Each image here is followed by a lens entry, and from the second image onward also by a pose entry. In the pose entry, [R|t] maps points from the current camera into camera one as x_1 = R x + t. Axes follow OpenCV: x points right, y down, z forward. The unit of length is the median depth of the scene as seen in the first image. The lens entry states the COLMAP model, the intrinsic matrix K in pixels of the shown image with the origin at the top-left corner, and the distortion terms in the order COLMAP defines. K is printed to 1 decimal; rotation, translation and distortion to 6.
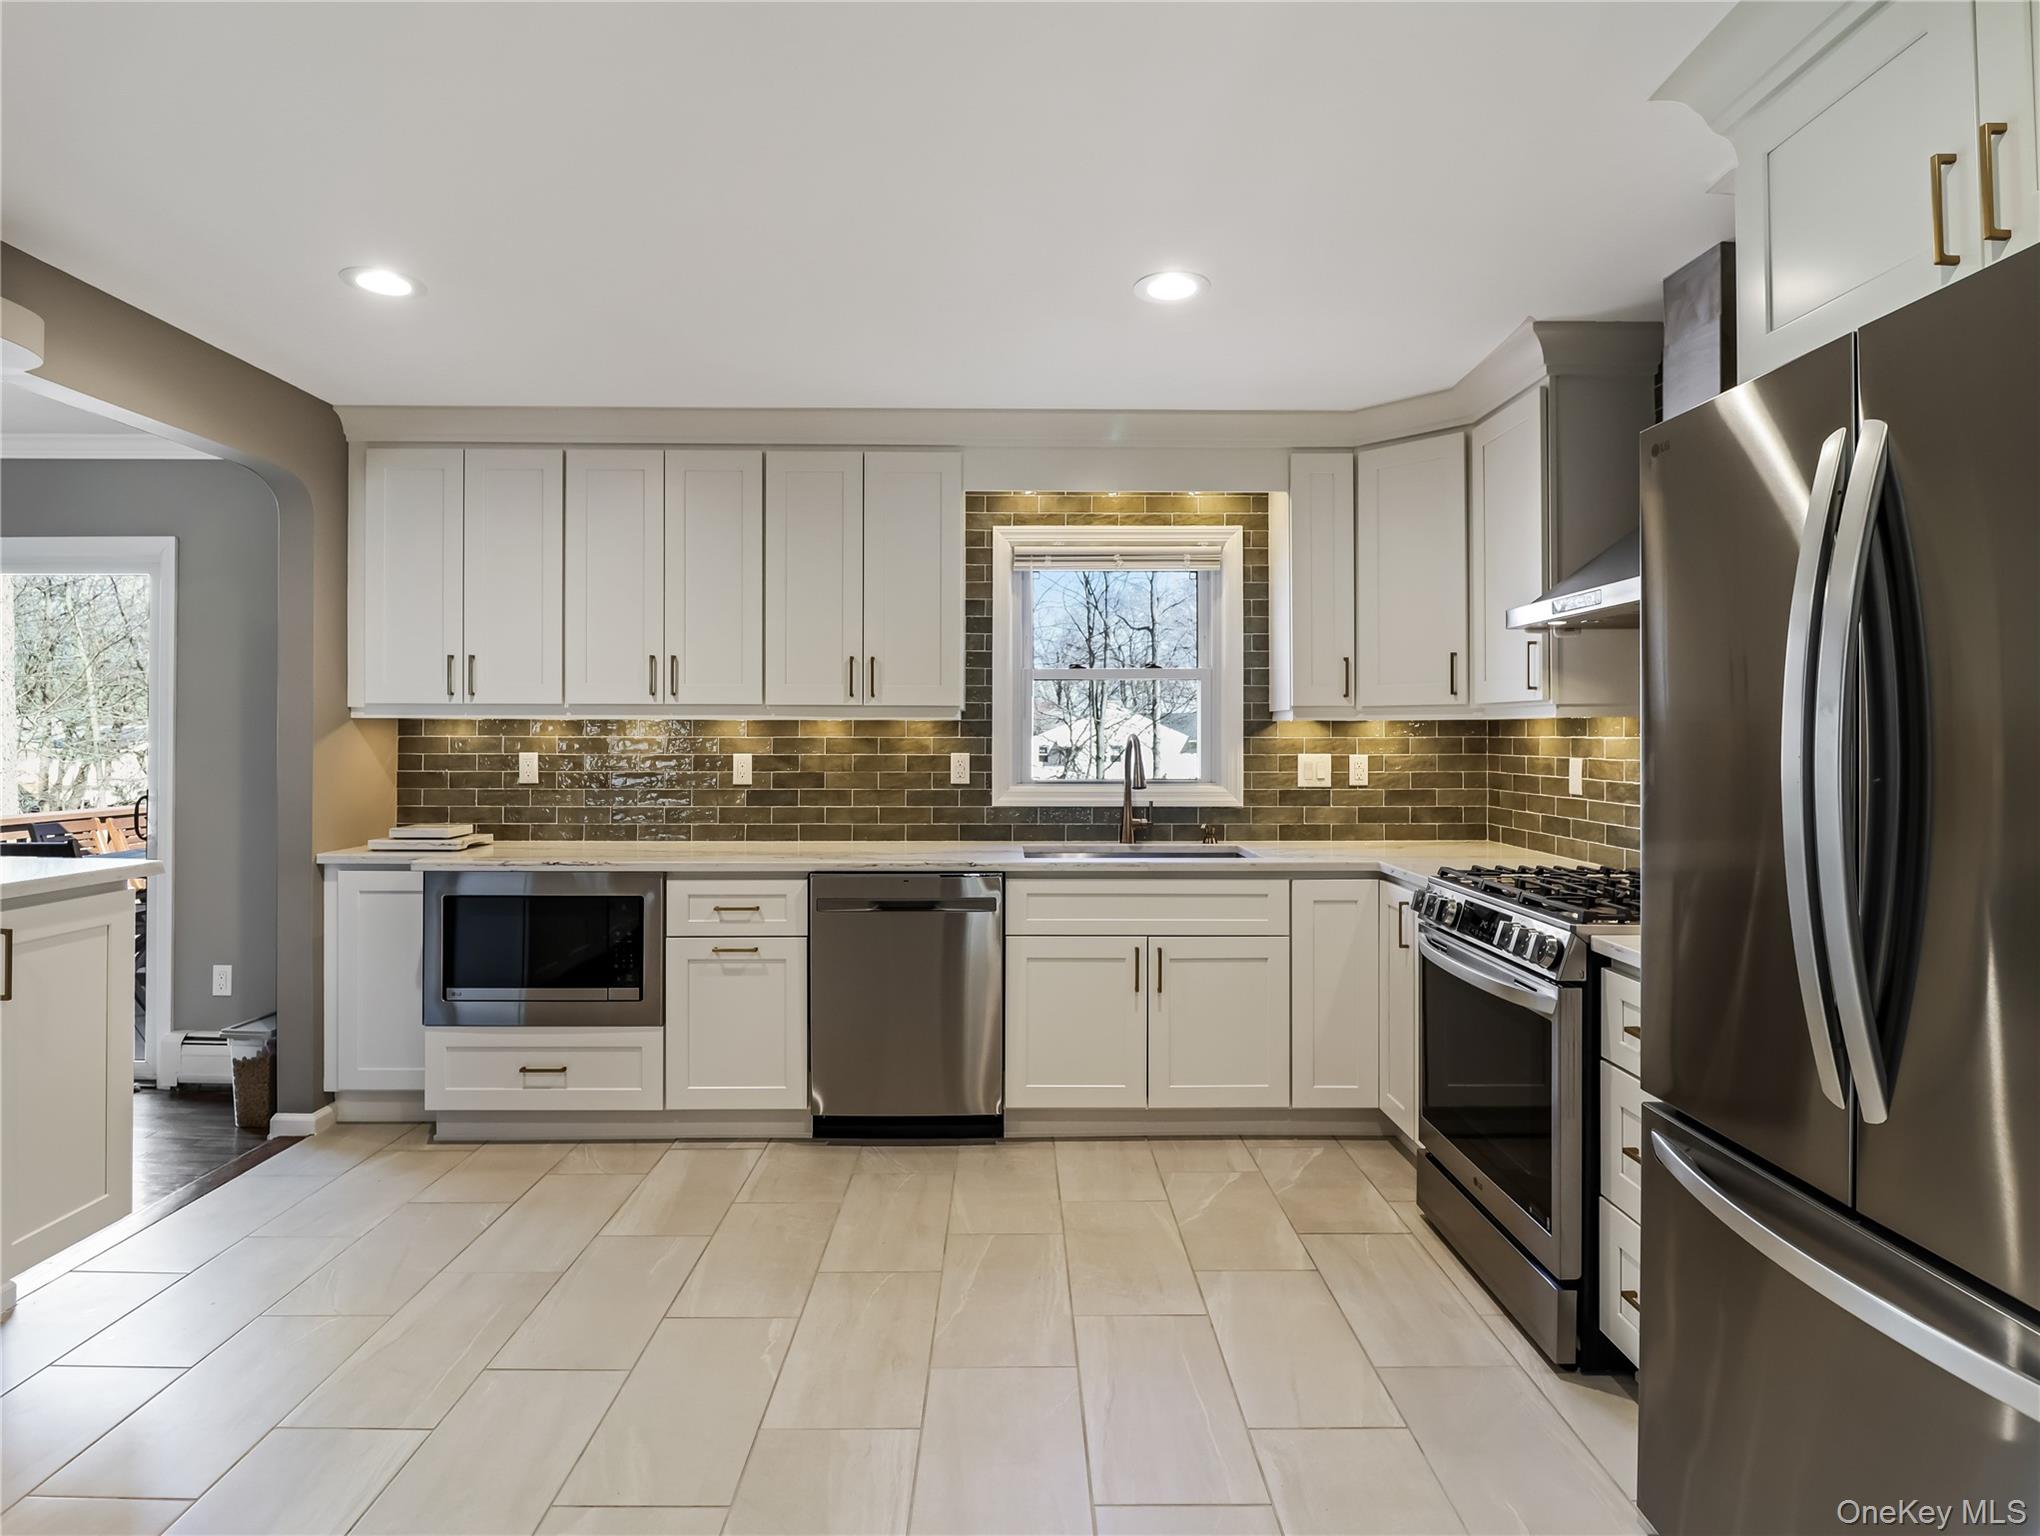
lens RADIAL K [[1081.5, 0, 974.9], [0, 1081.5, 731.1], [0, 0, 1]] dist [0.000620, -0.016651]
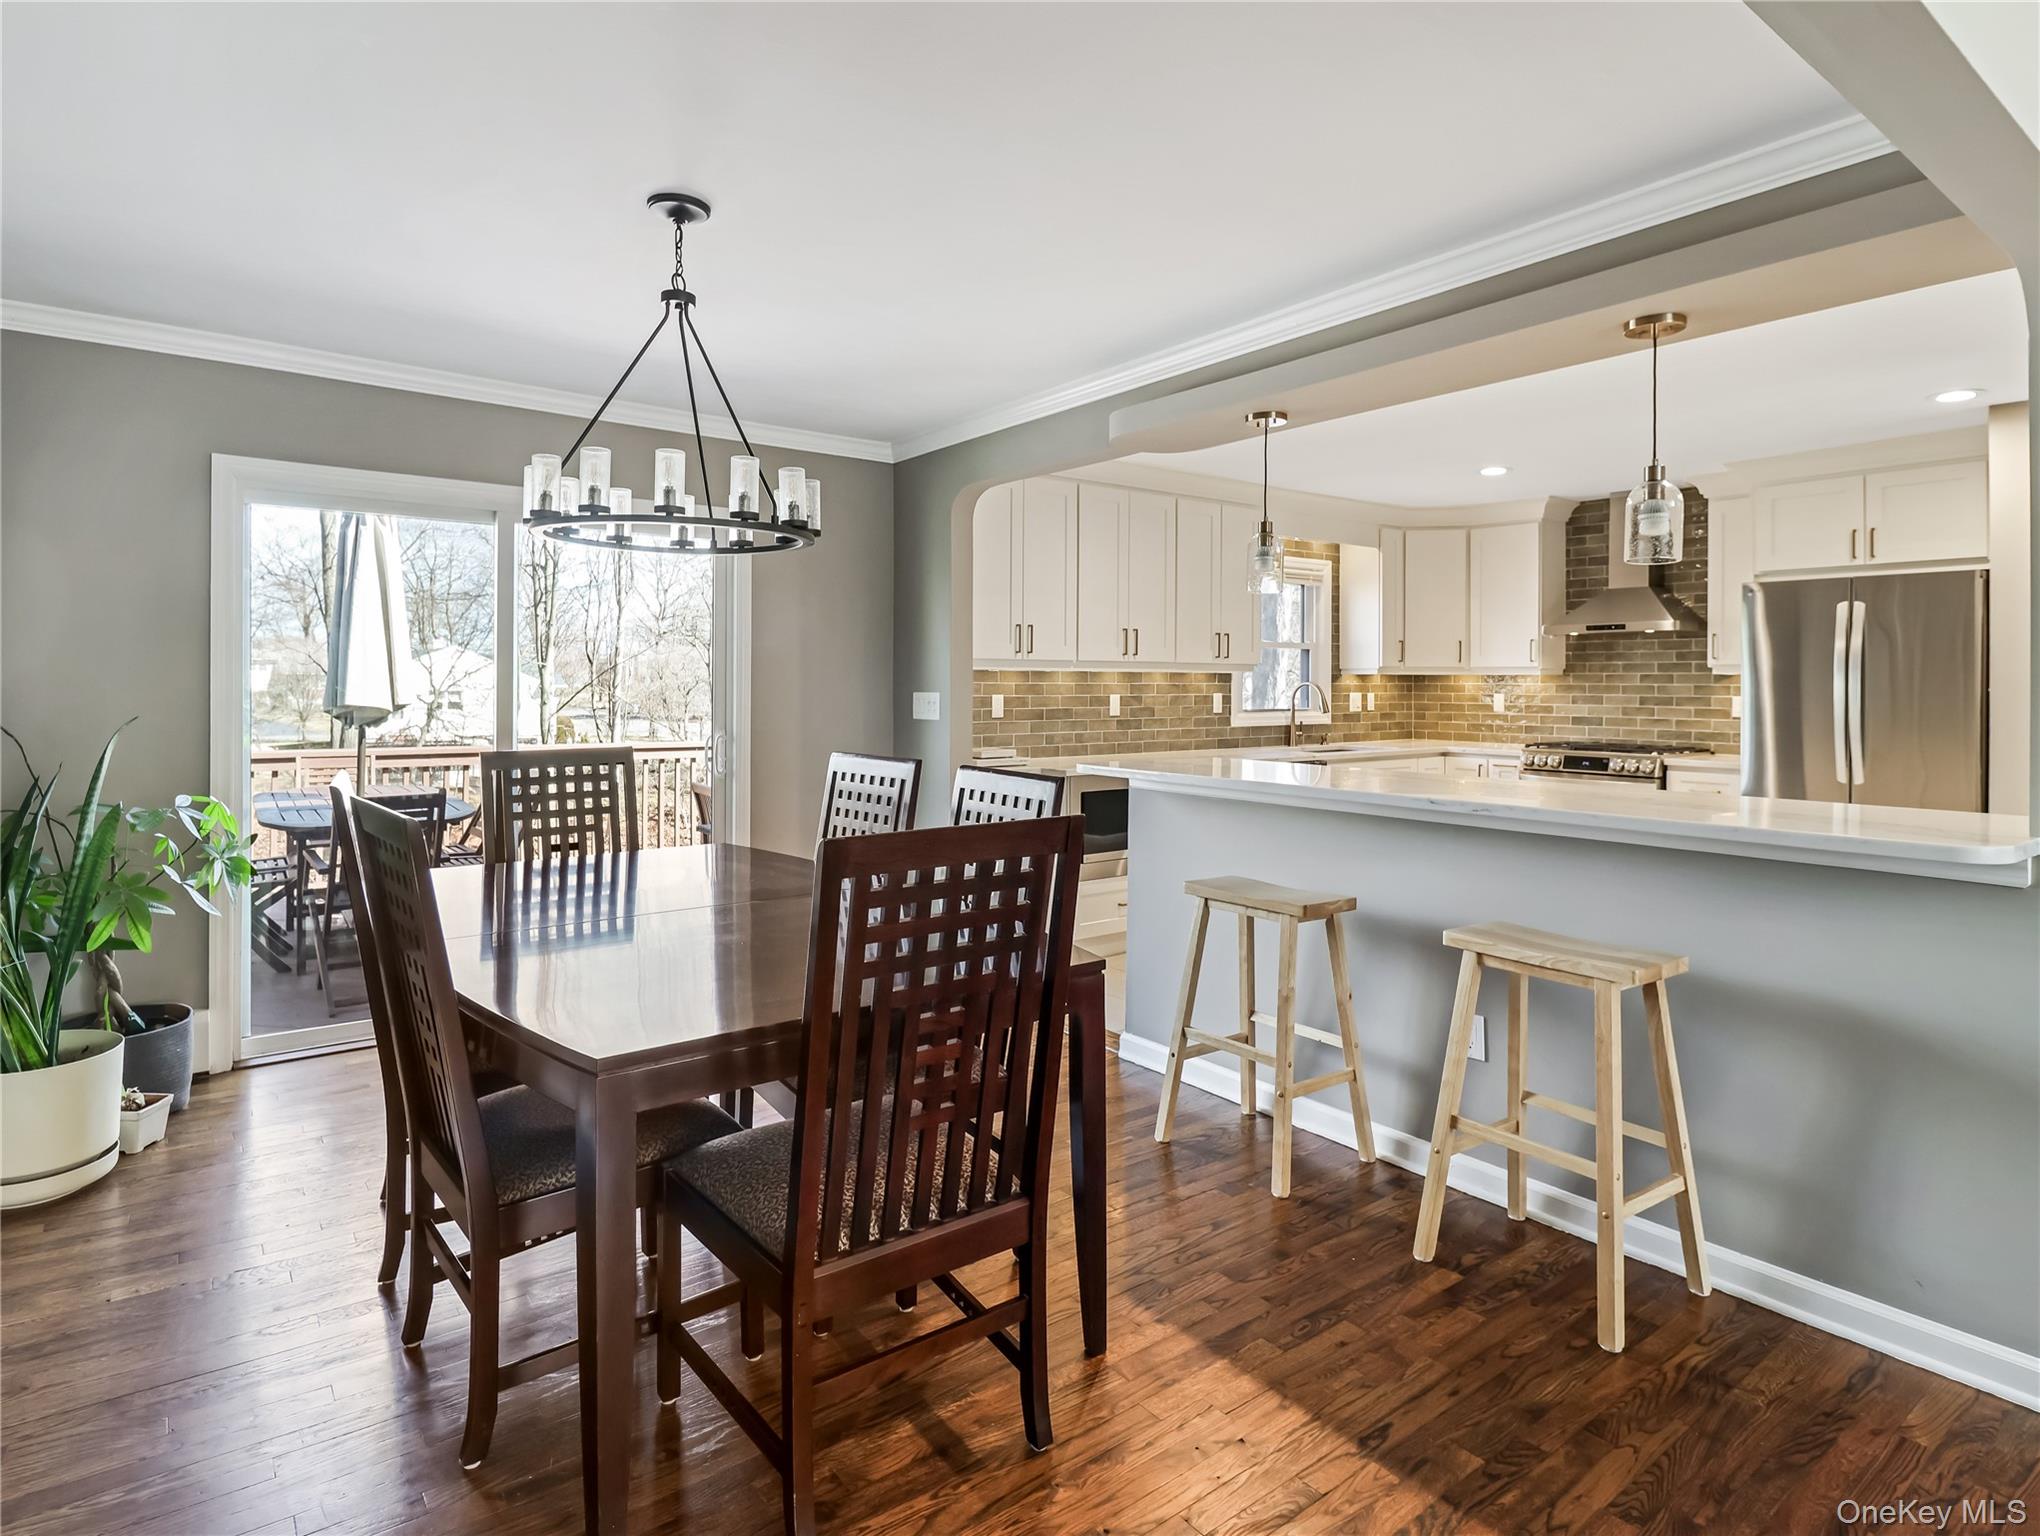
lens RADIAL K [[1116.6, 0, 1013.2], [0, 1116.6, 691.4], [0, 0, 1]] dist [0.004595, -0.016979]
pose [[0.794438, -0.004321, 0.607331, -1.287420], [-0.005117, 0.999892, 0.013806, -0.003774], [-0.607324, -0.014076, 0.794329, -0.114776]]
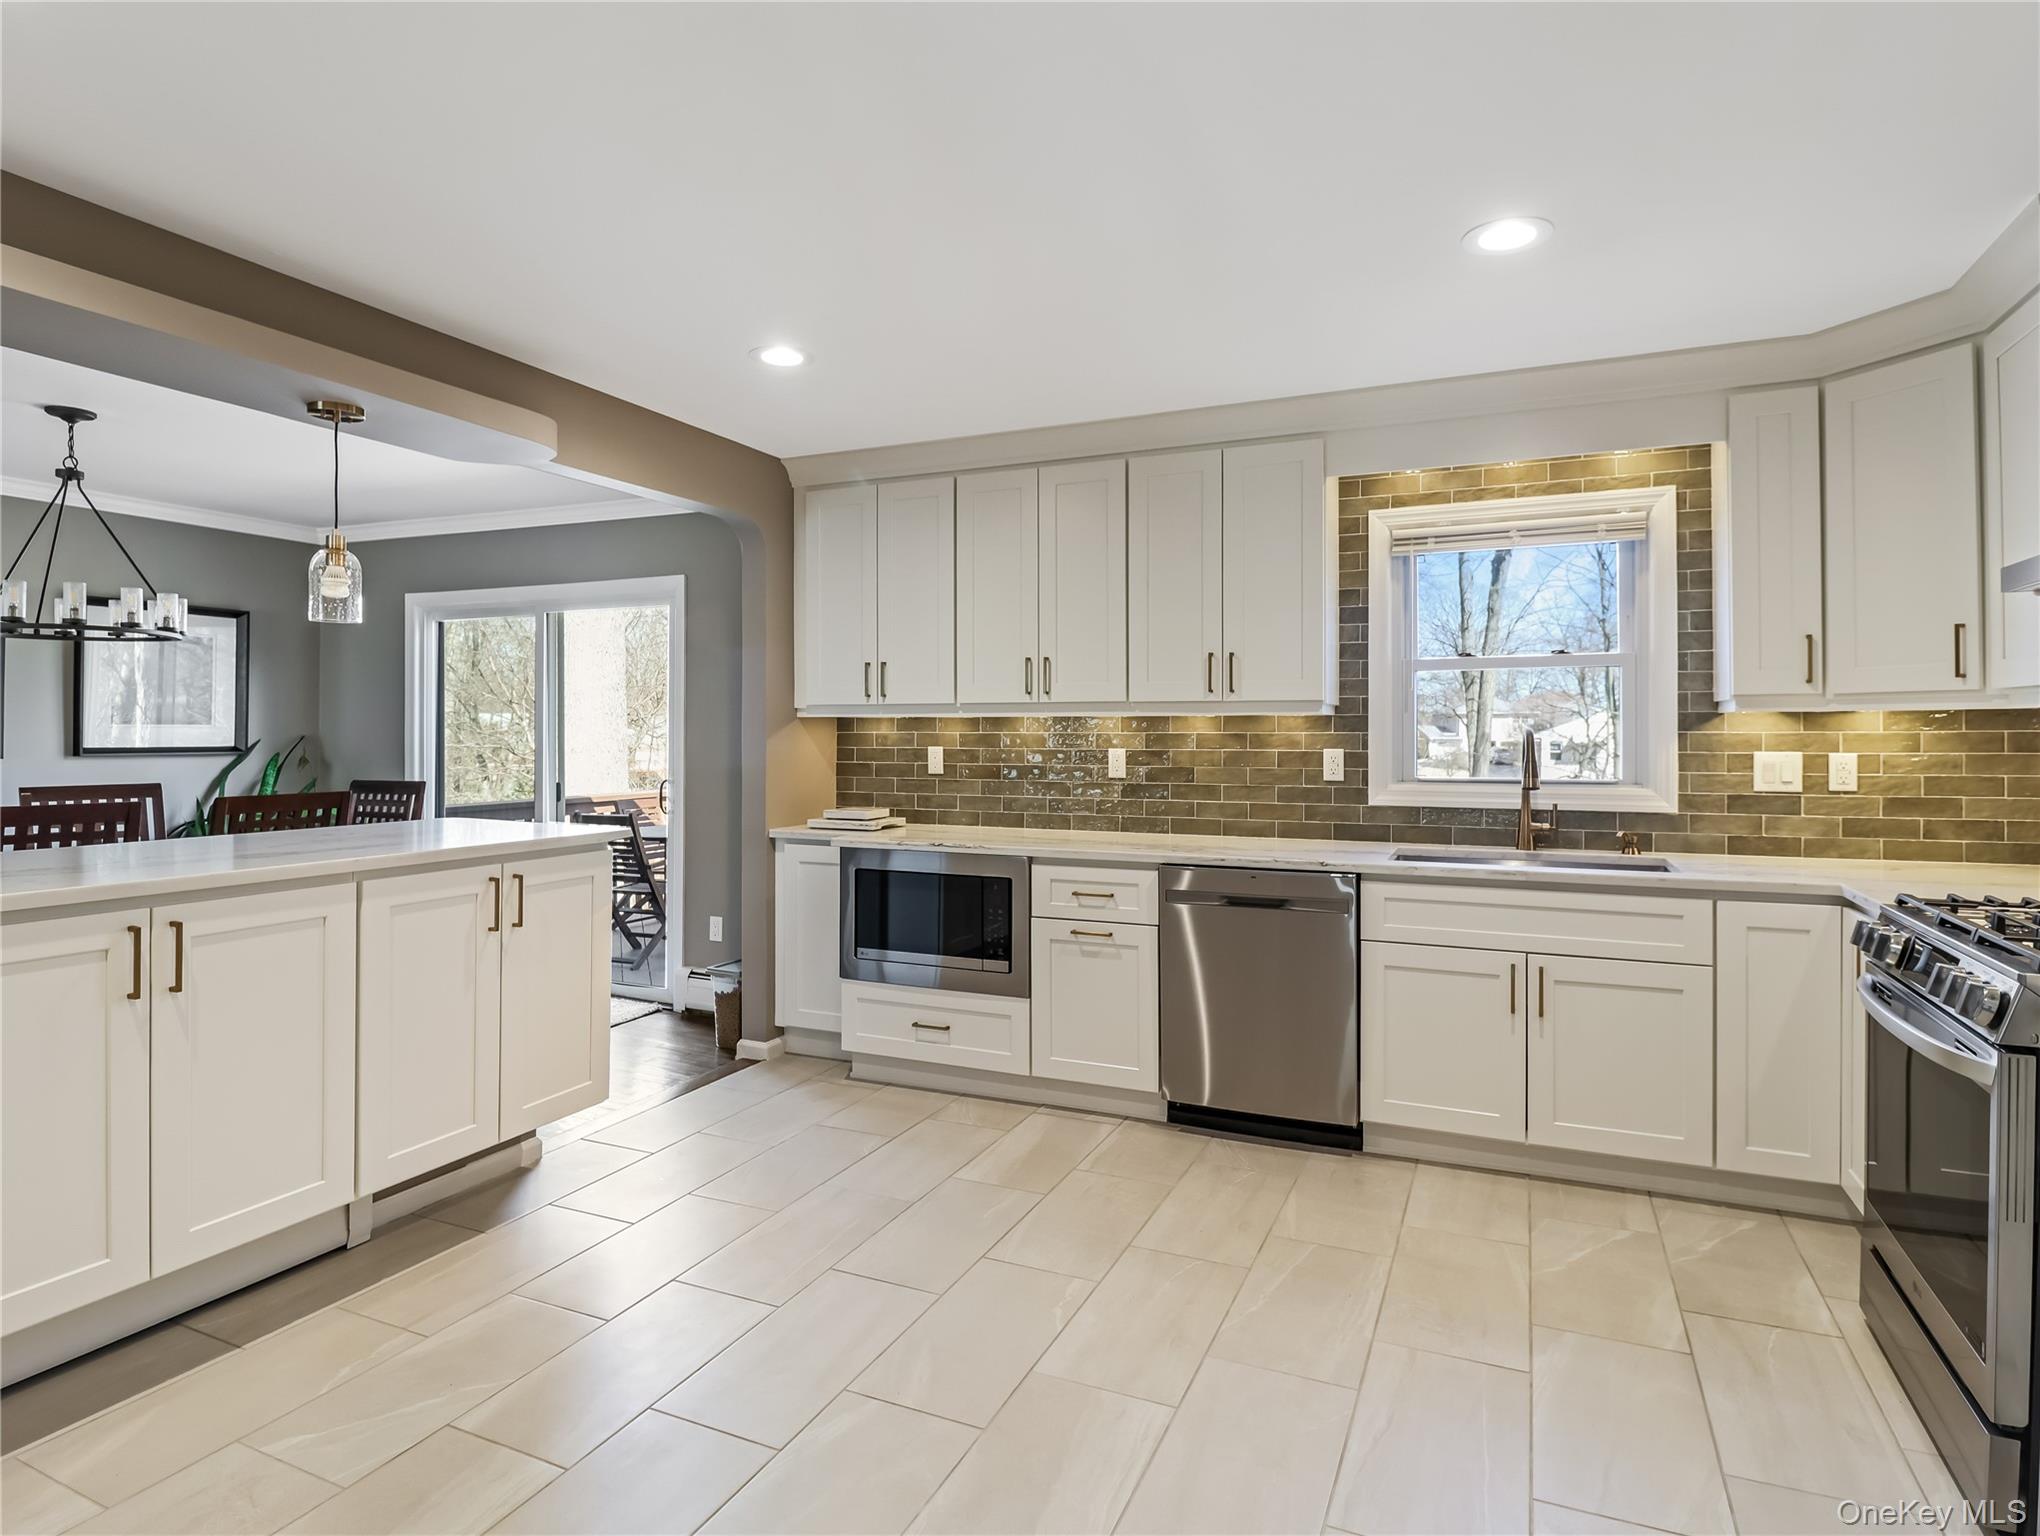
lens RADIAL K [[1071.1, 0, 986.3], [0, 1071.1, 729.3], [0, 0, 1]] dist [0.004269, -0.014588]
pose [[0.910593, -0.002910, -0.413294, 0.103500], [0.003806, 0.999992, 0.001346, 0.000283], [0.413286, -0.002799, 0.910597, 0.001193]]
